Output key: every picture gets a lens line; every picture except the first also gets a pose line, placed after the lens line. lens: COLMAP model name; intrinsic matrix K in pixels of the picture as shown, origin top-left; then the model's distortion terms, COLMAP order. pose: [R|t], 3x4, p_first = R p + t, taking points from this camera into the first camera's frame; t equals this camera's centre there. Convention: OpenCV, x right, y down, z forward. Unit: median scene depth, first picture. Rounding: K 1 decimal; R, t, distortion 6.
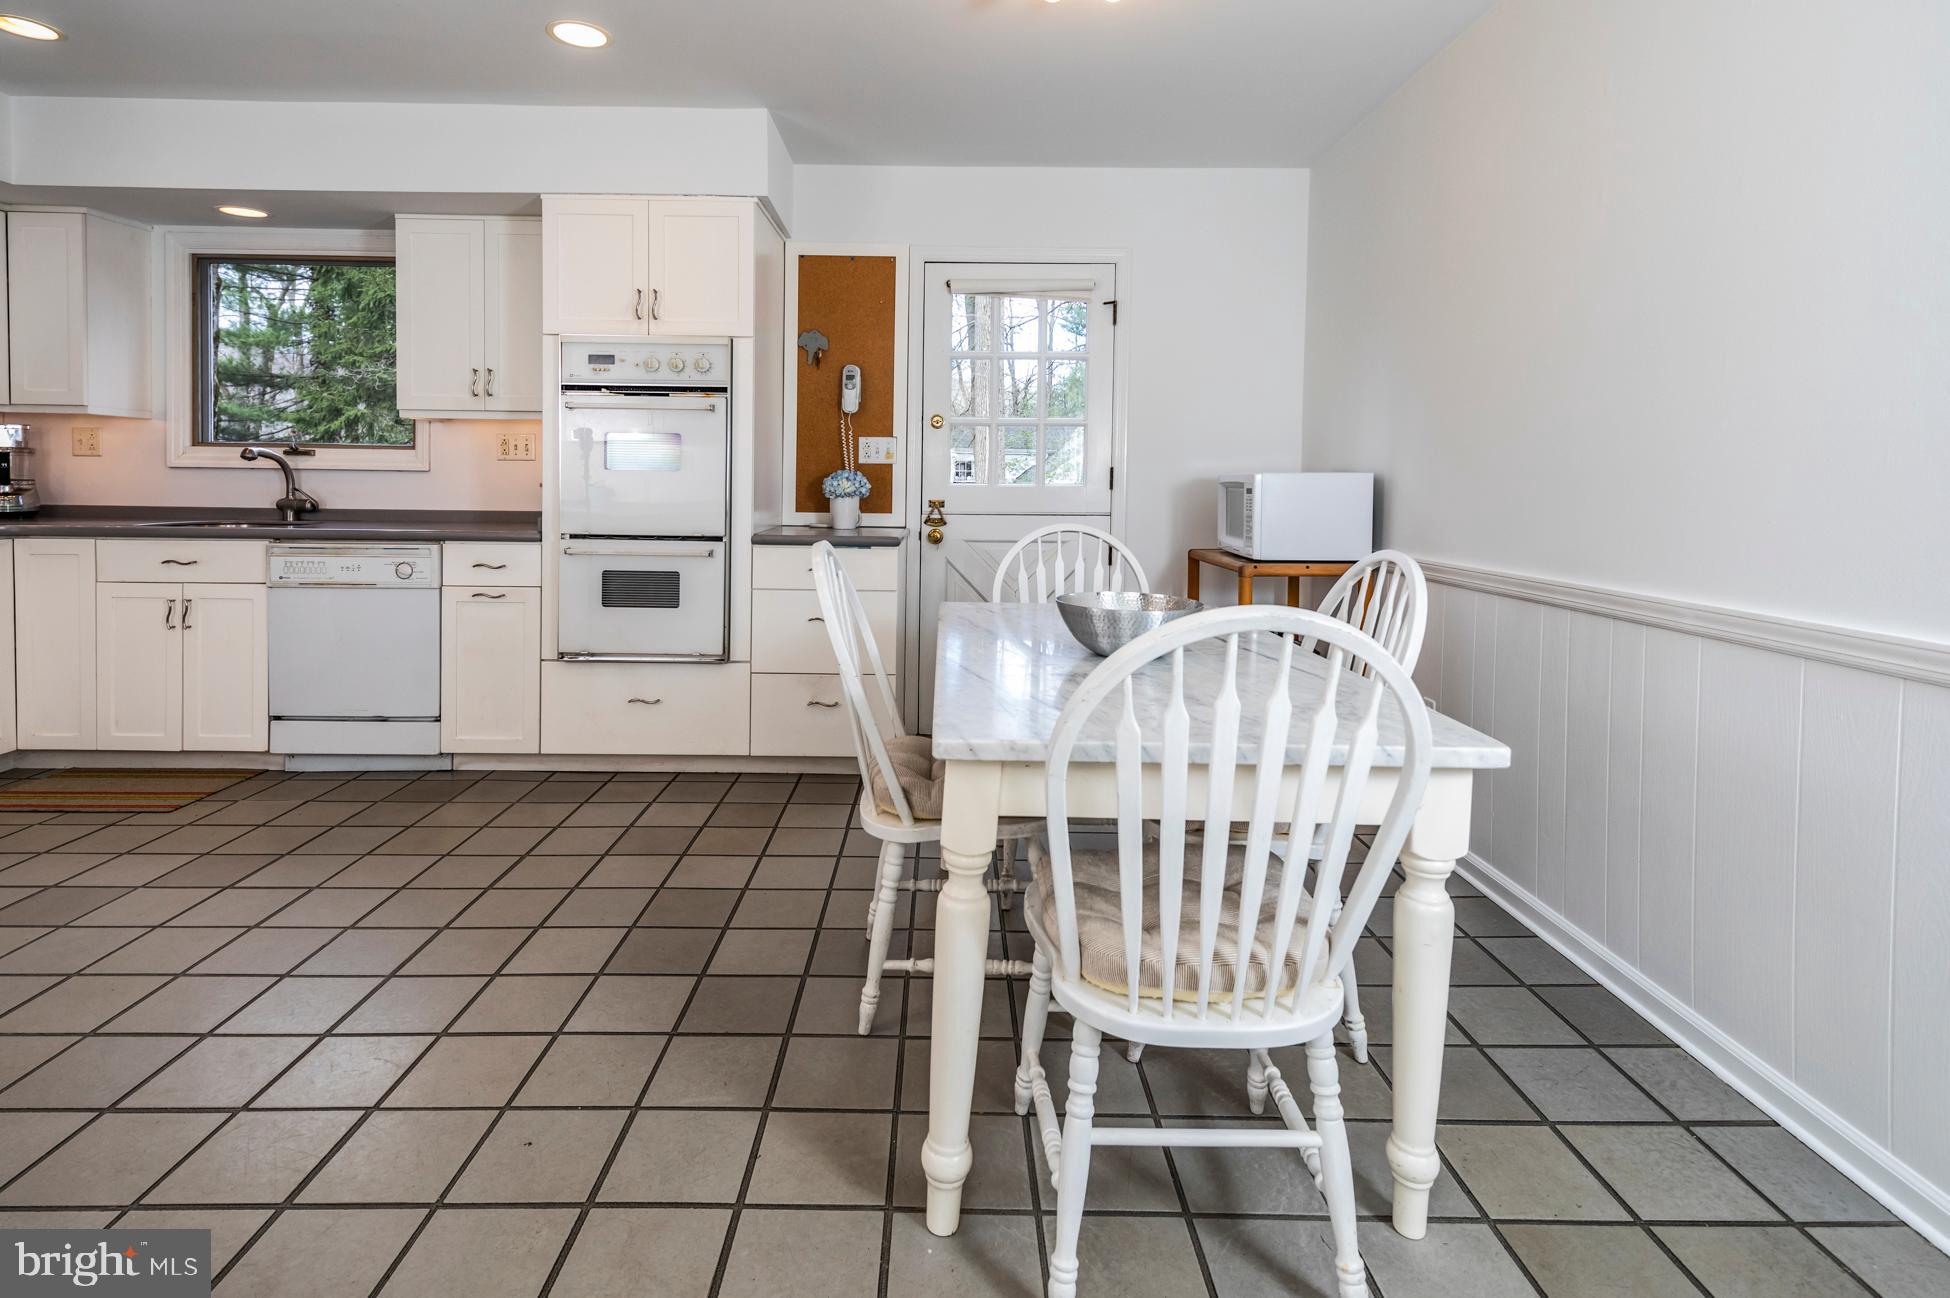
lens RADIAL K [[1031.5, 0, 970.4], [0, 1031.5, 511.6], [0, 0, 1]] dist [0.023977, -0.007490]
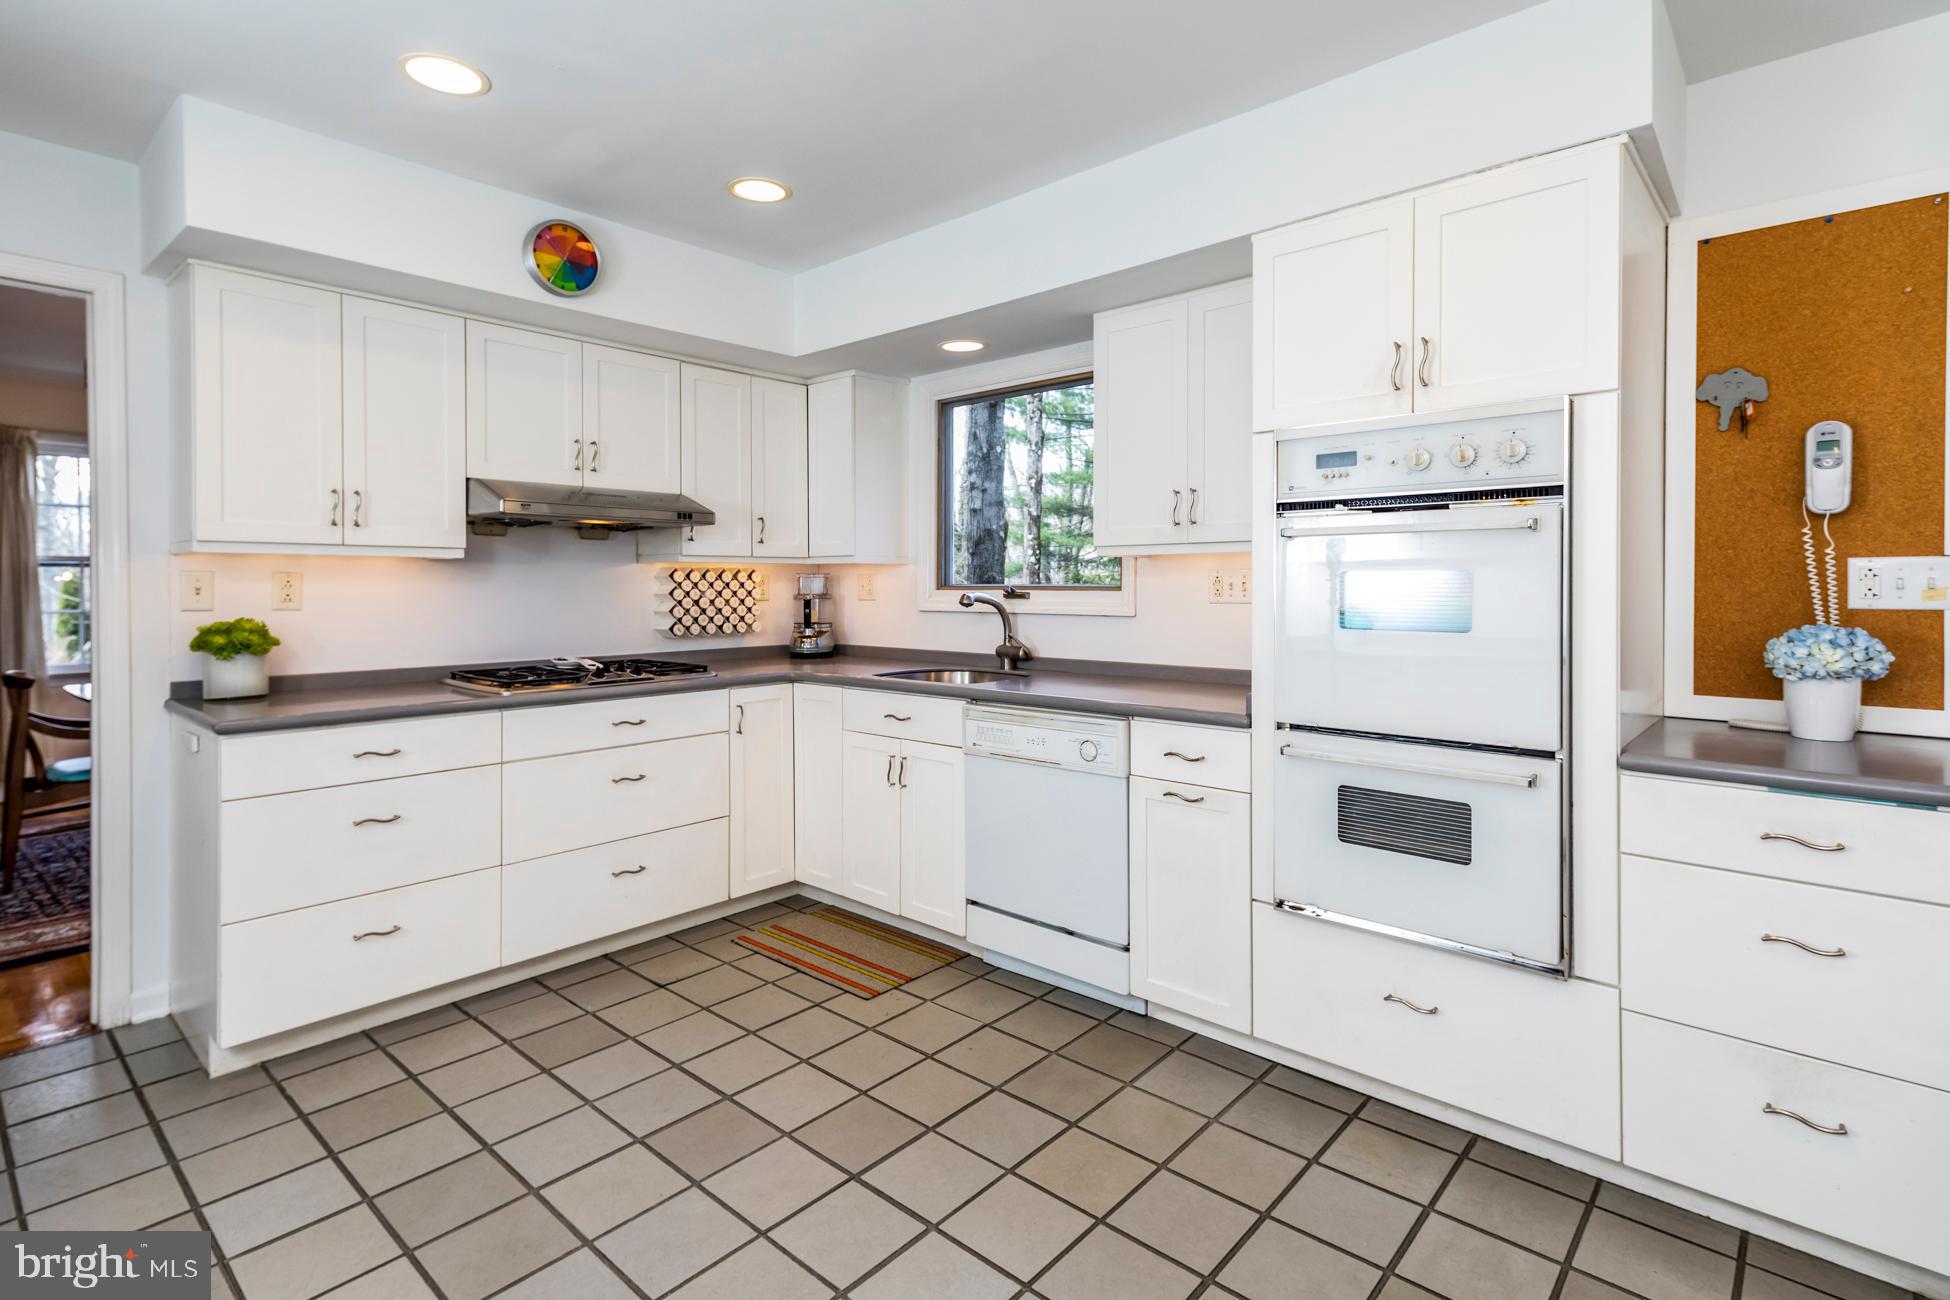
lens RADIAL K [[950.6, 0, 952.7], [0, 950.6, 588.4], [0, 0, 1]] dist [0.031734, -0.006830]
pose [[0.732163, -0.011352, -0.681035, -0.123366], [-0.005020, 0.999744, -0.022061, -0.051602], [0.681111, 0.019571, 0.731918, 0.394367]]
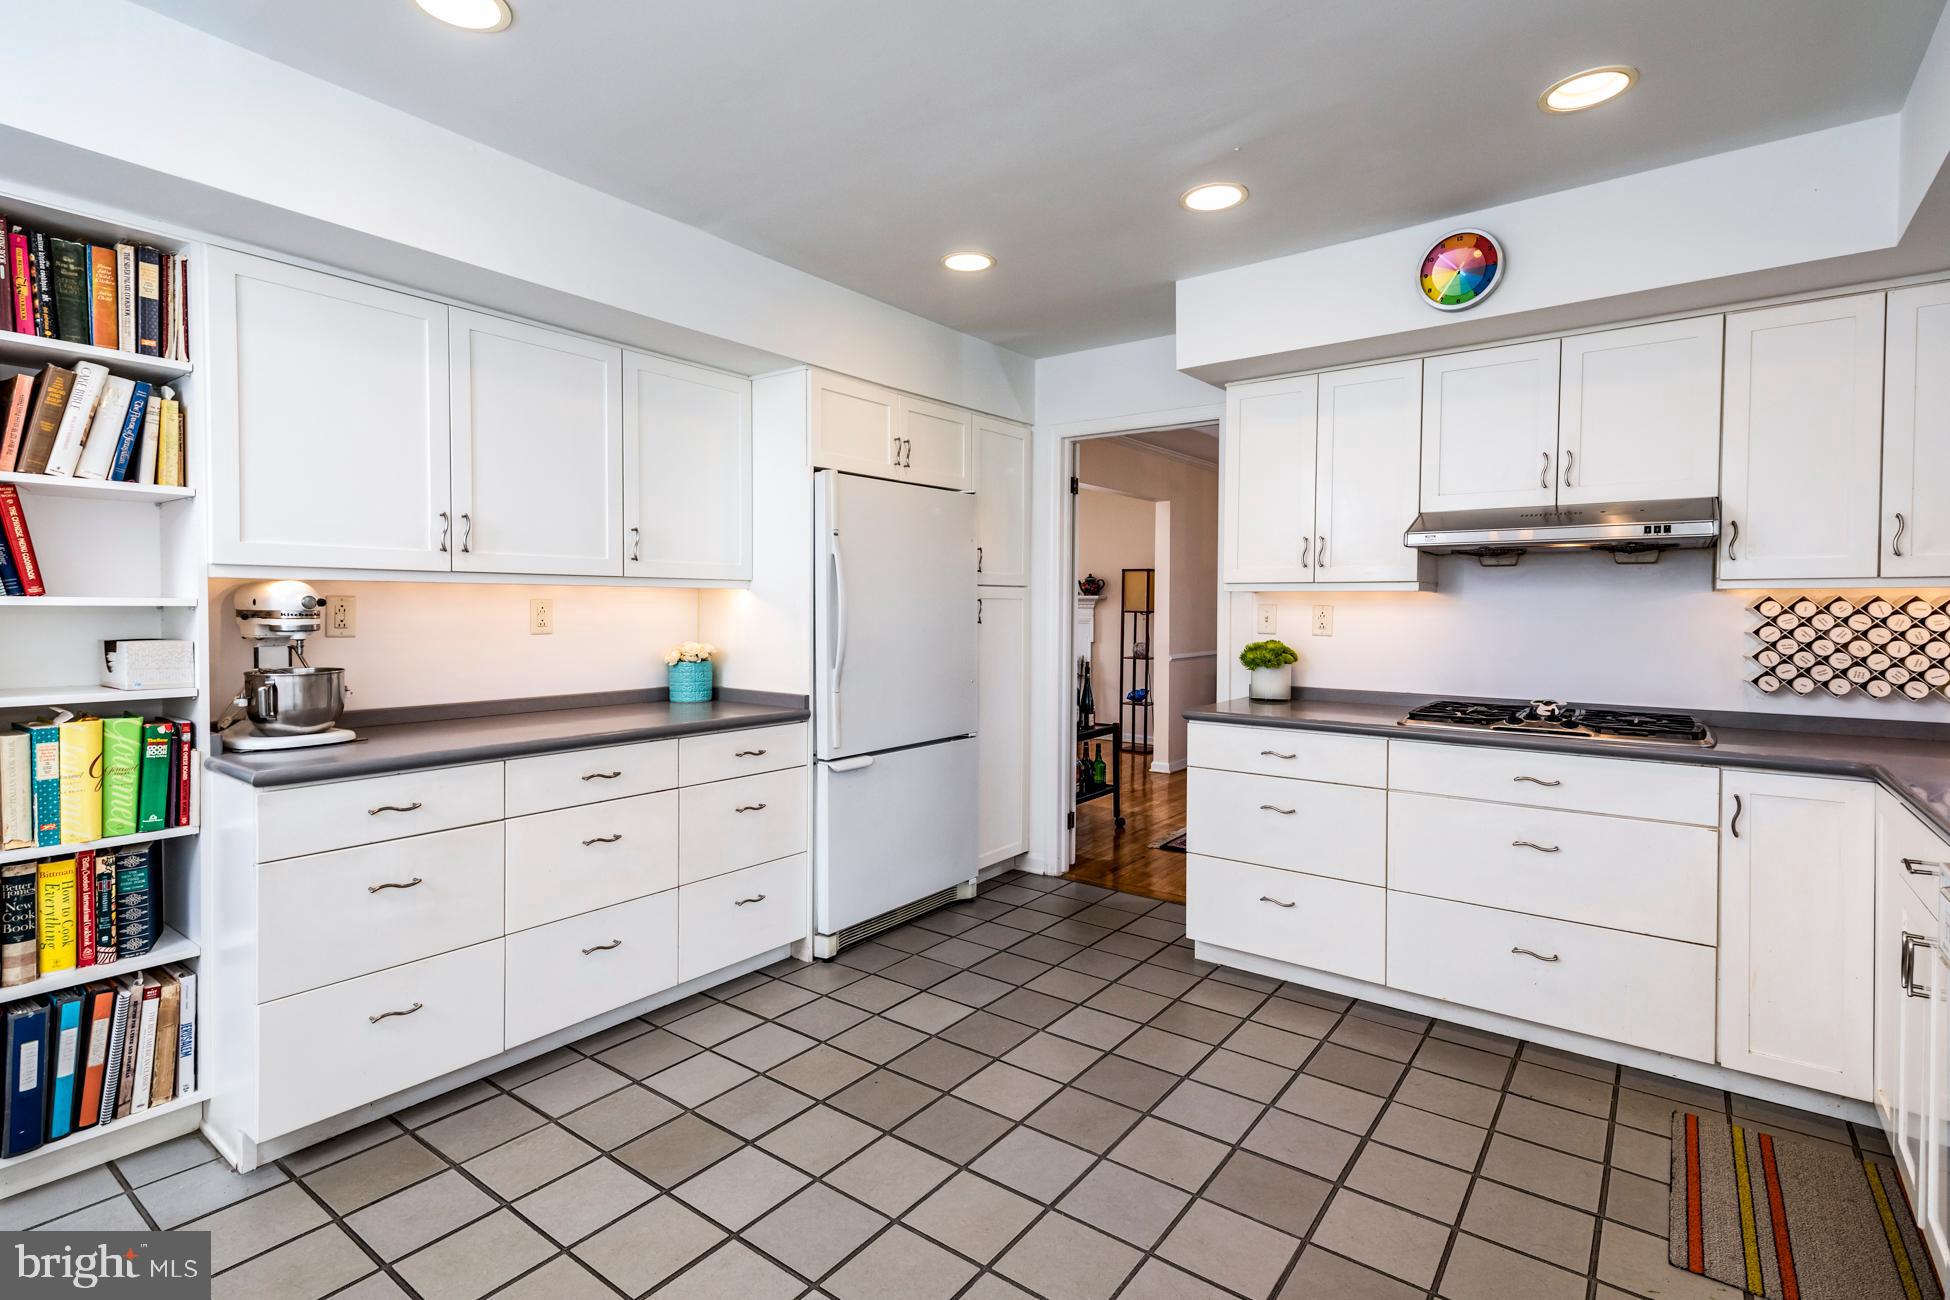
lens RADIAL K [[950.6, 0, 963.6], [0, 950.6, 617.4], [0, 0, 1]] dist [0.031734, -0.006830]
pose [[-0.605492, -0.009145, -0.795799, -0.068607], [-0.035099, 0.999268, 0.015222, -0.069254], [0.795077, 0.037149, -0.605370, 0.921488]]
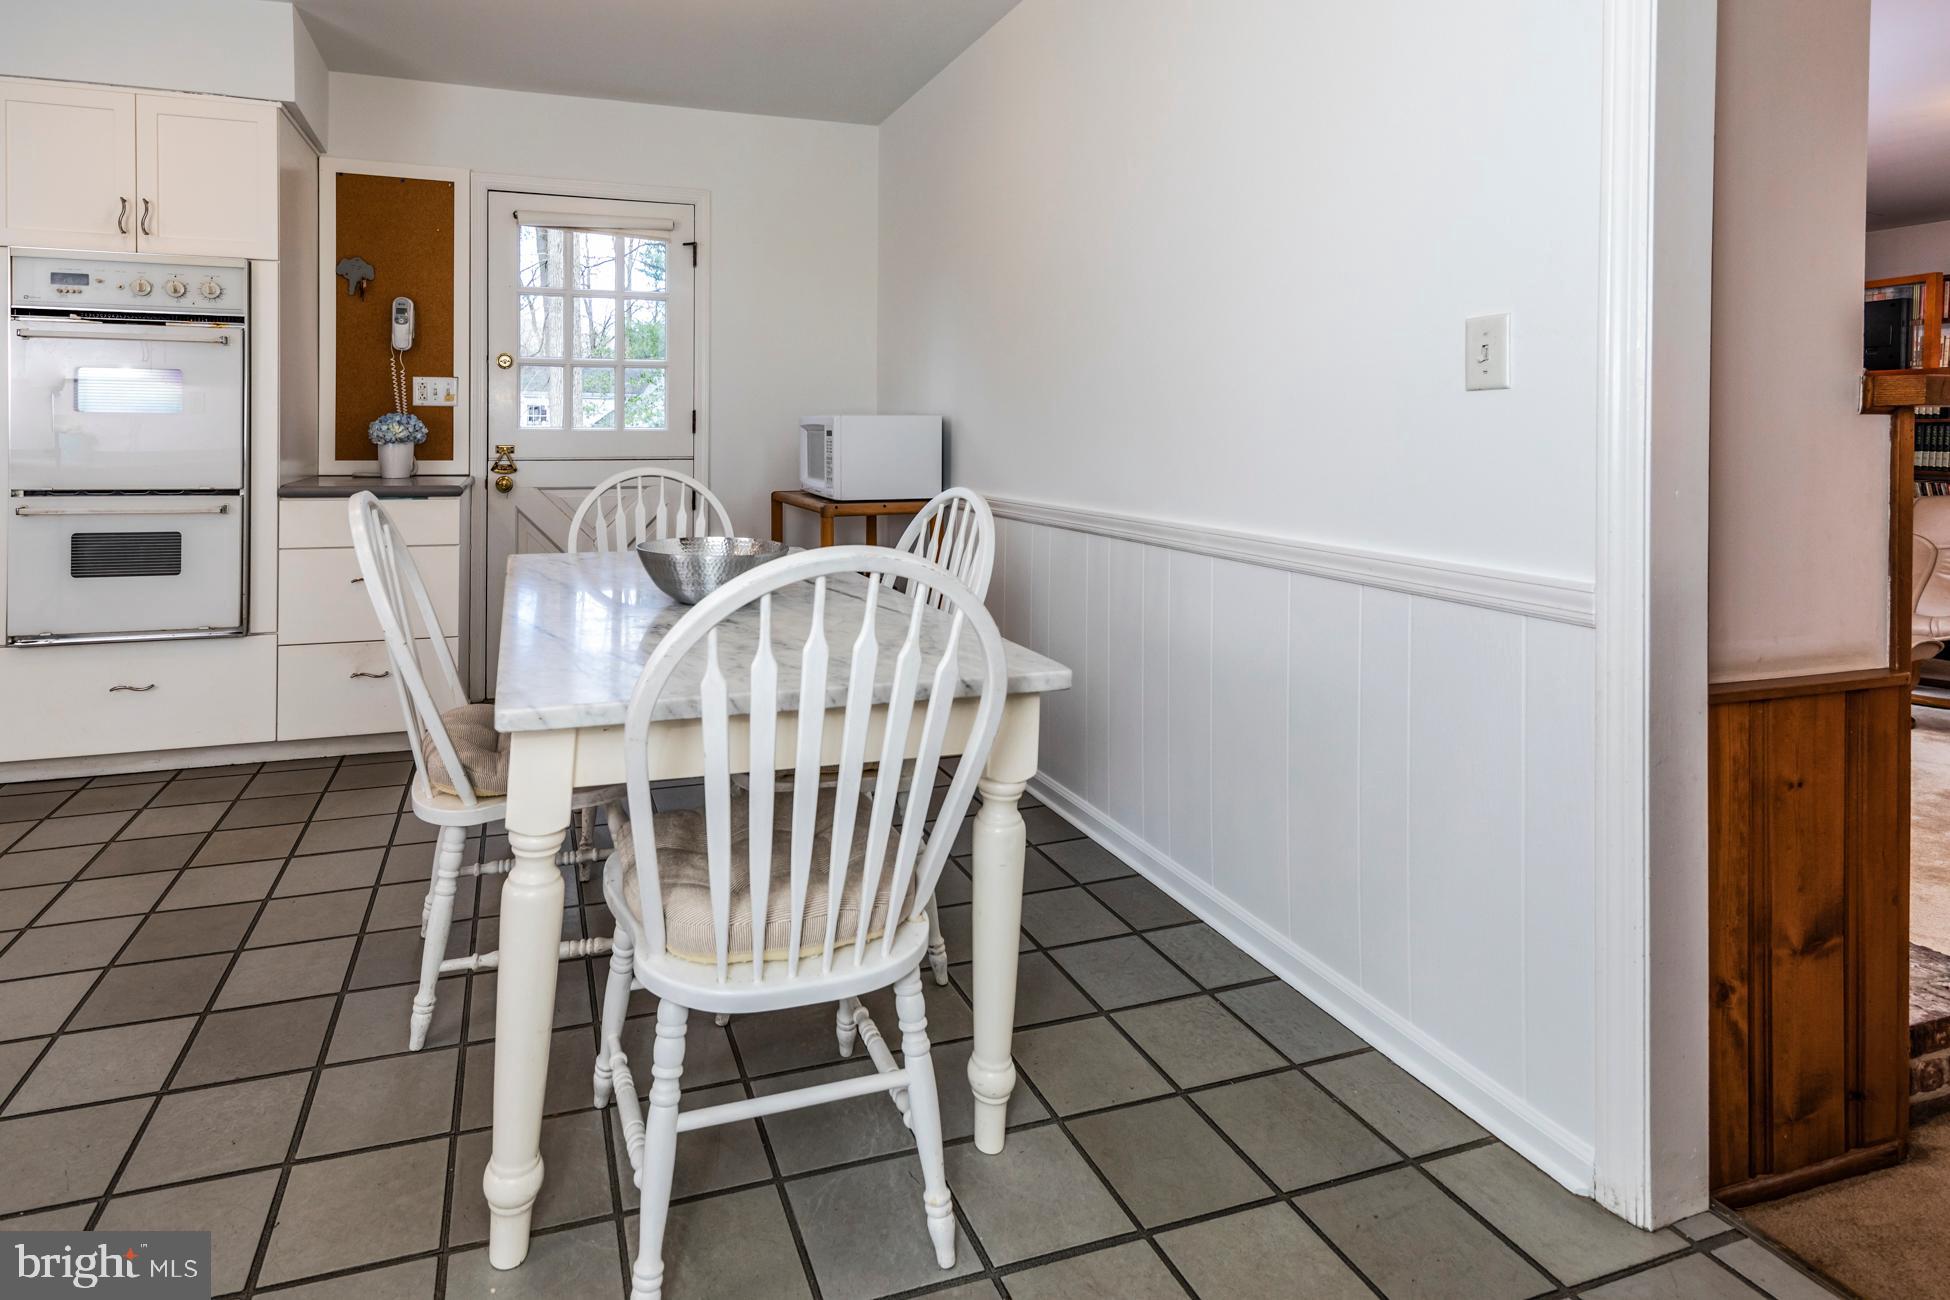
lens RADIAL K [[1031.5, 0, 878.9], [0, 1031.5, 444.2], [0, 0, 1]] dist [0.023977, -0.007490]
pose [[0.951293, -0.008785, 0.308163, 0.000913], [0.012171, 0.999885, -0.009067, 0.000495], [-0.308048, 0.012376, 0.951290, 0.007652]]
